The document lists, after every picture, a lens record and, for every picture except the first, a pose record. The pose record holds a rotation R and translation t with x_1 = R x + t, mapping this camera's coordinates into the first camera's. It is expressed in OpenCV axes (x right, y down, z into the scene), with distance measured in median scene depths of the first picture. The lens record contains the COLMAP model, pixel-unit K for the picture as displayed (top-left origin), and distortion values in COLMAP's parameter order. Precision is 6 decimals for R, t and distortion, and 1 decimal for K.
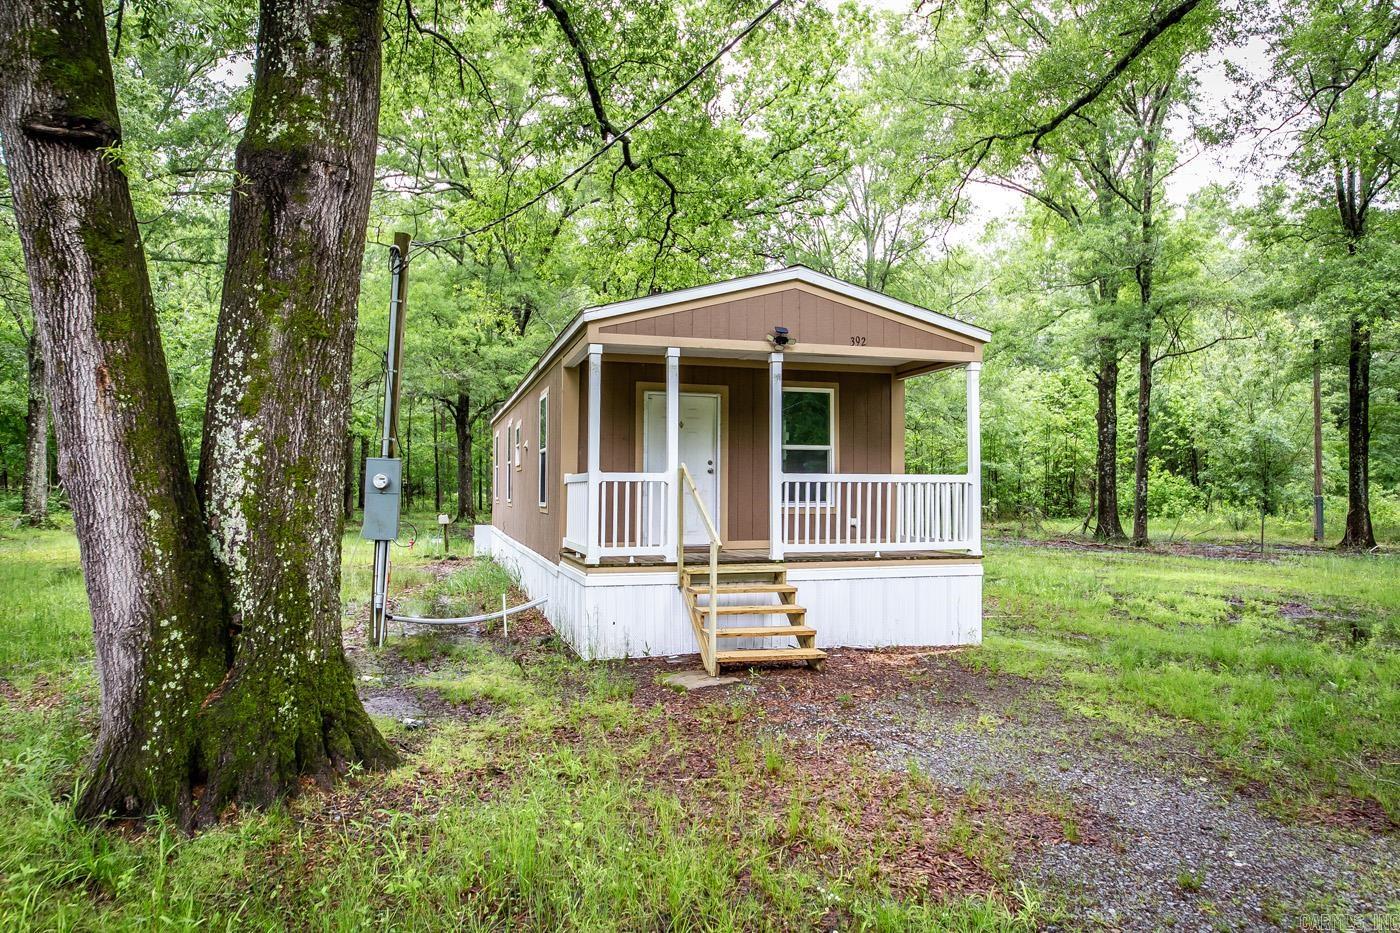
lens RADIAL K [[910.0, 0, 700.0], [0, 910.0, 466.5], [0, 0, 1]] dist [0.001992, 0.000101]
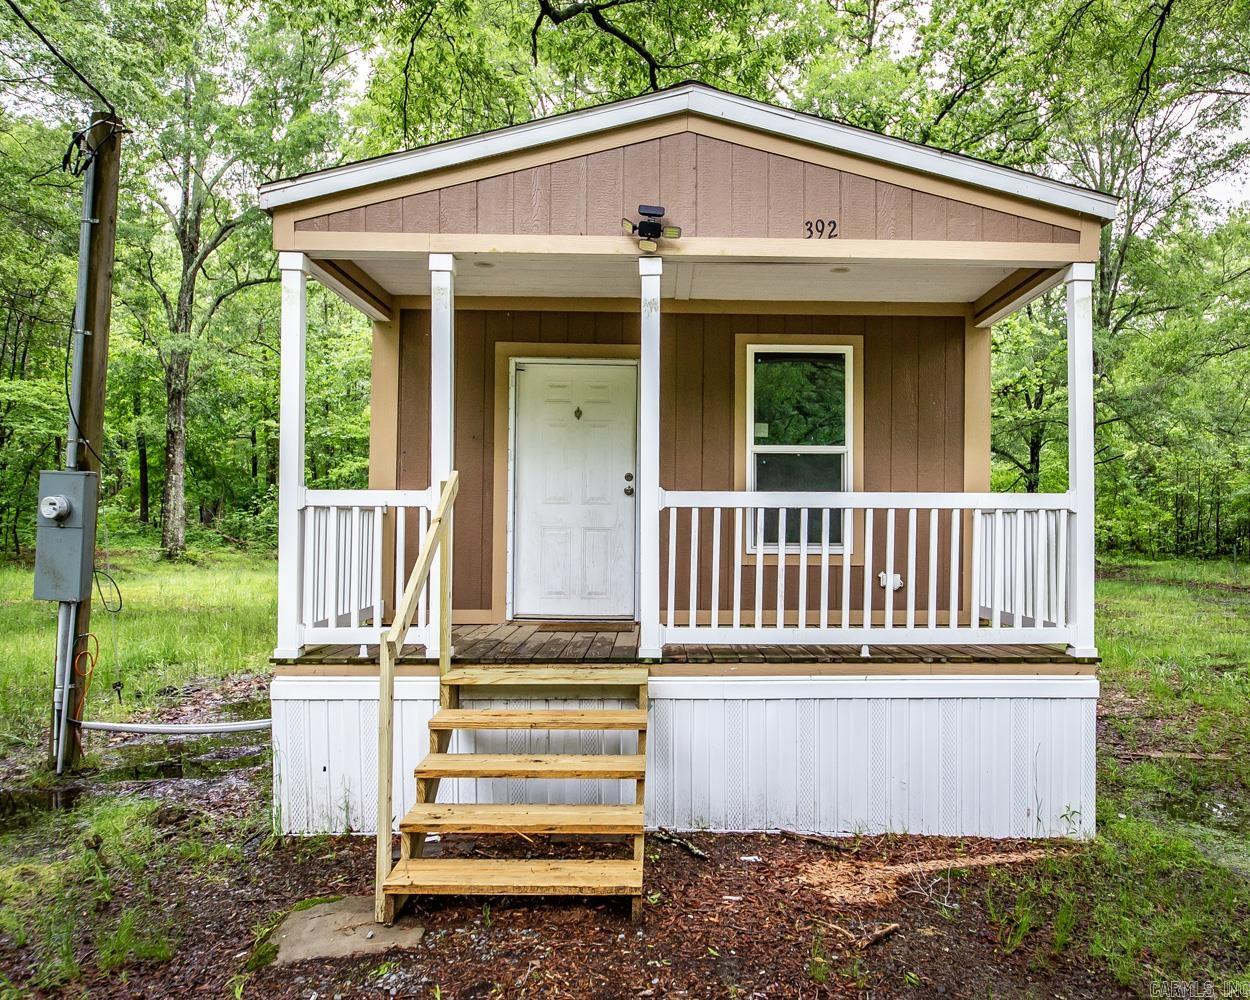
lens RADIAL K [[977.3, 0, 691.0], [0, 977.3, 507.4], [0, 0, 1]] dist [-0.000704, -0.000061]
pose [[0.967896, -0.002231, -0.251343, 0.217986], [0.004398, 0.999958, 0.008058, 0.011218], [0.251314, -0.008905, 0.967865, 0.412742]]
